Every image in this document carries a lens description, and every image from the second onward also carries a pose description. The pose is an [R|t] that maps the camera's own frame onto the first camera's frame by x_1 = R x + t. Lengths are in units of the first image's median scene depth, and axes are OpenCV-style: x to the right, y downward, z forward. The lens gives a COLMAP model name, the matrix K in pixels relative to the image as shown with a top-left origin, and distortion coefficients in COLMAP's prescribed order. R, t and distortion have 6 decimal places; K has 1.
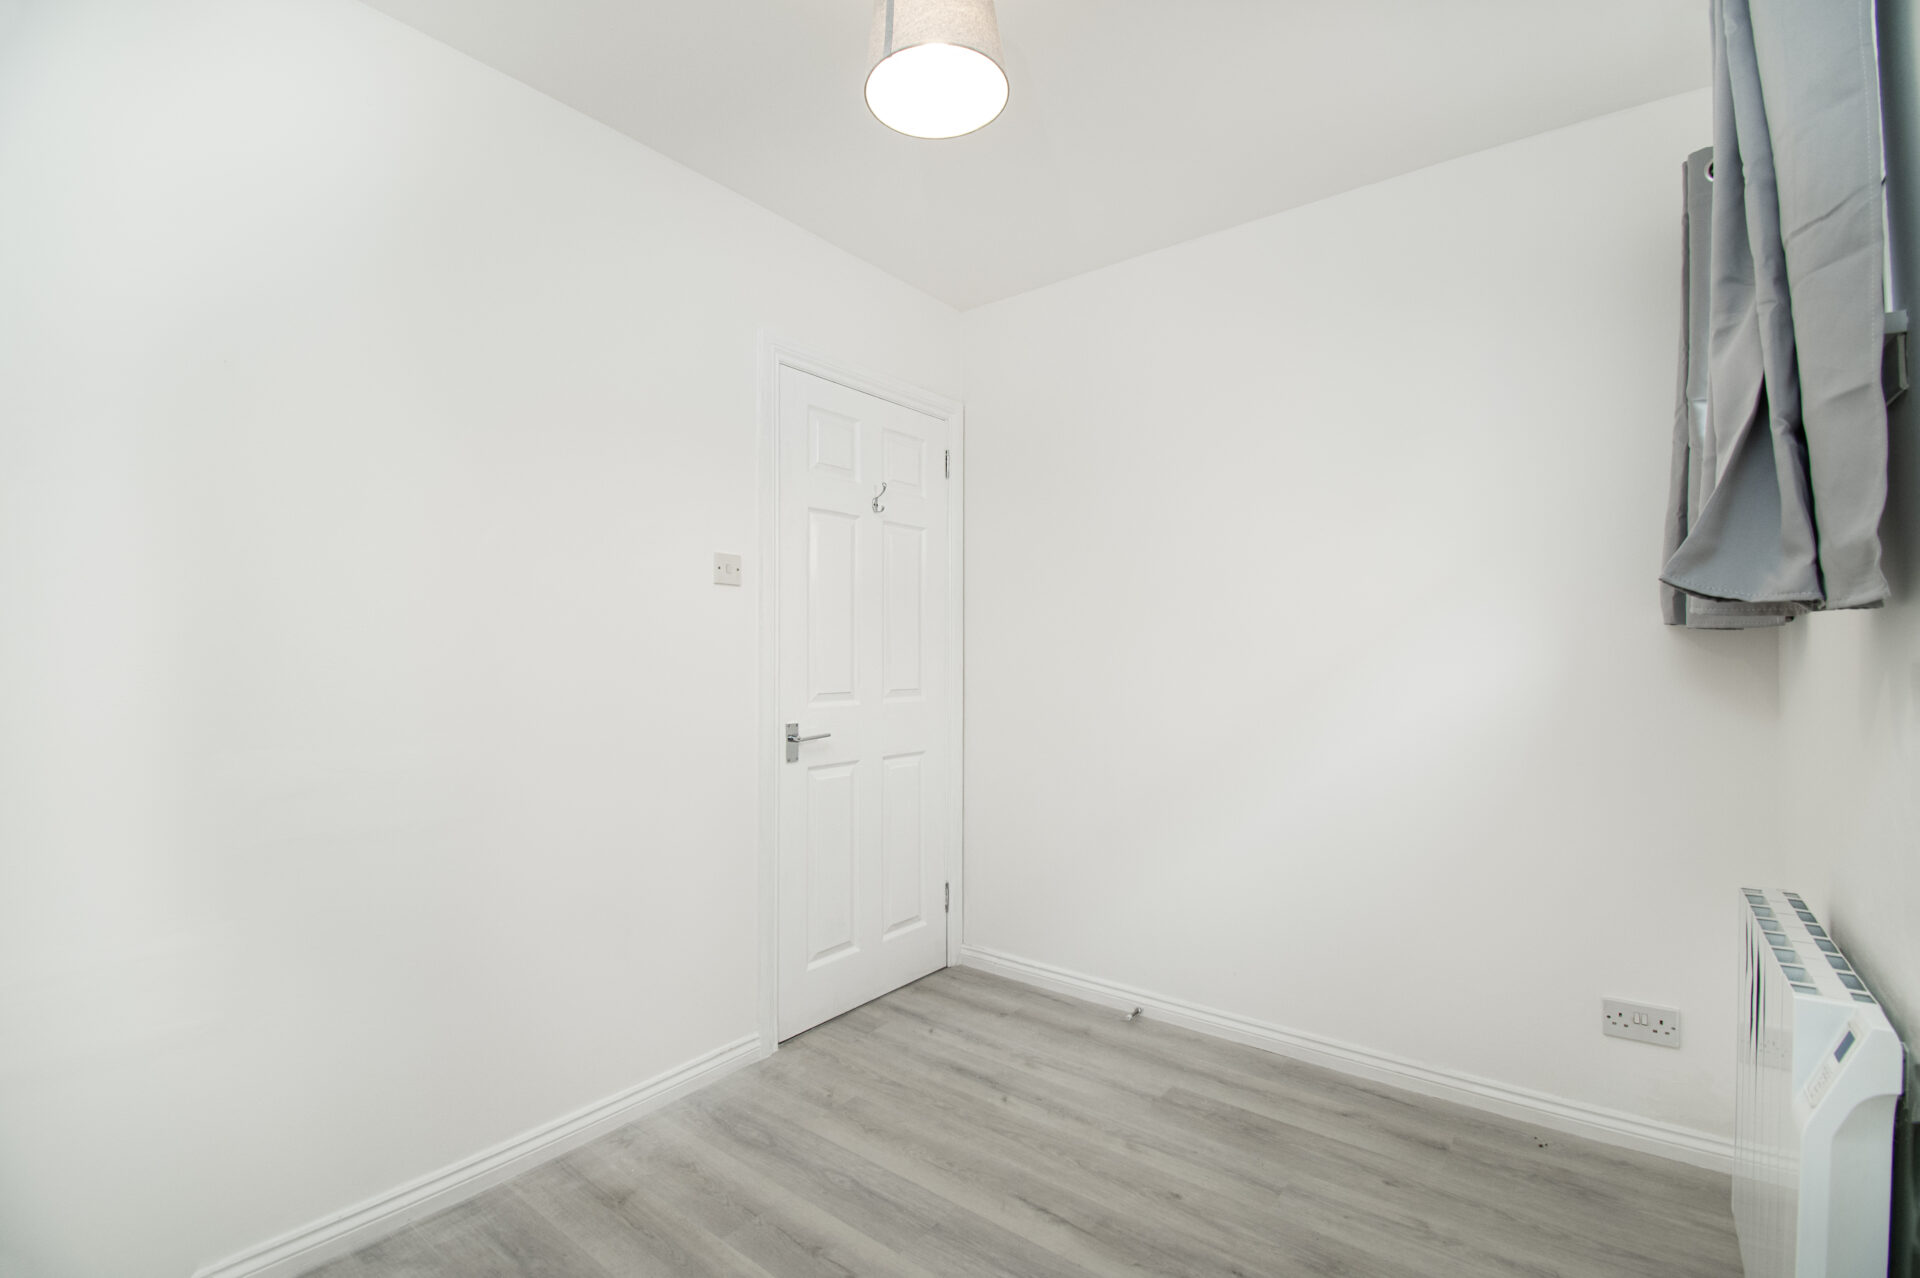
lens RADIAL K [[861.7, 0, 941.4], [0, 861.7, 614.0], [0, 0, 1]] dist [0.001416, -0.013774]
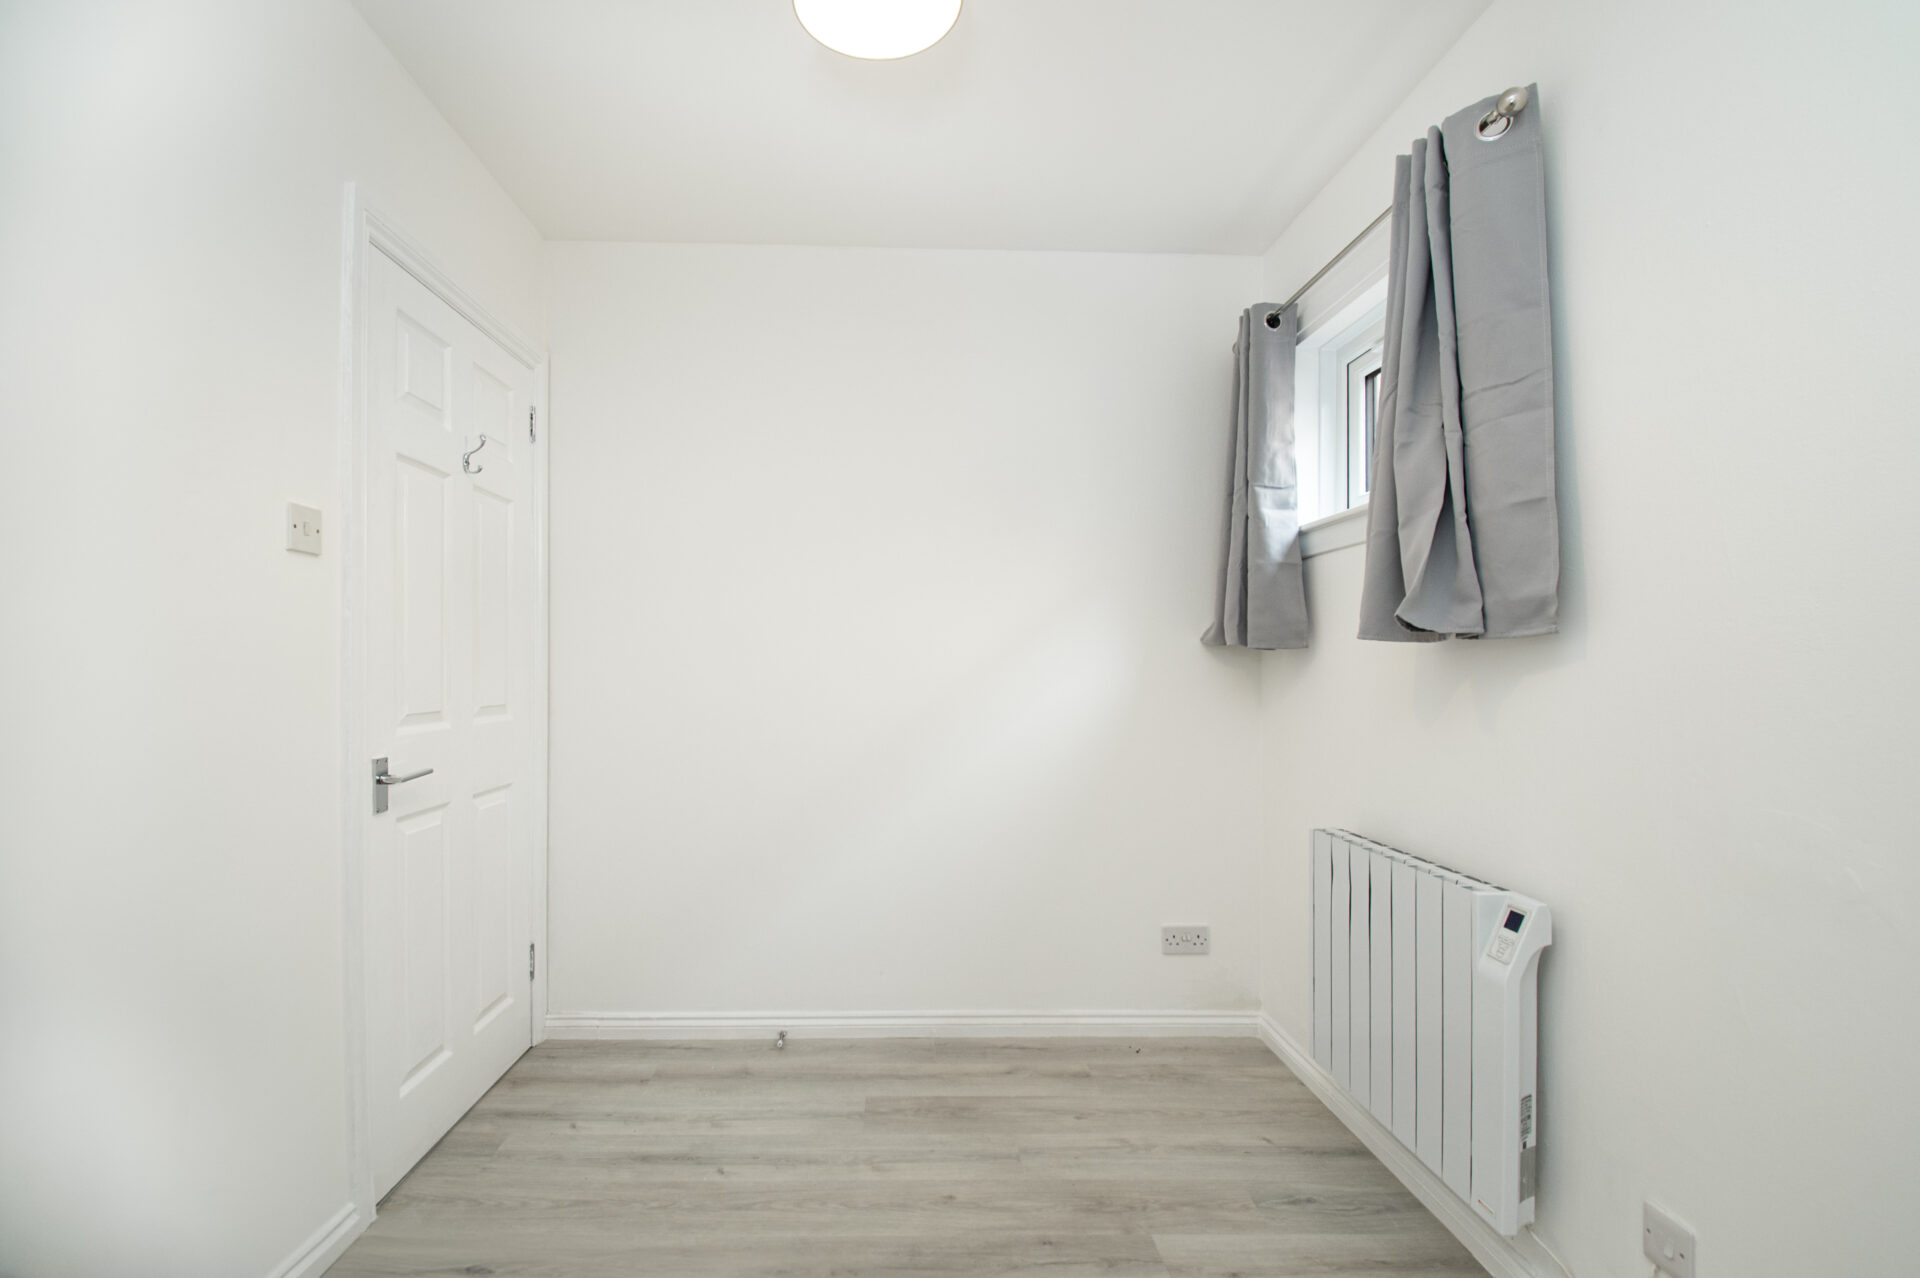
lens RADIAL K [[861.7, 0, 968.1], [0, 861.7, 642.7], [0, 0, 1]] dist [0.001416, -0.013774]
pose [[0.762130, 0.022466, 0.647034, -0.293505], [-0.037519, 0.999251, 0.009498, 0.009279], [-0.646336, -0.031515, 0.762402, 0.178206]]
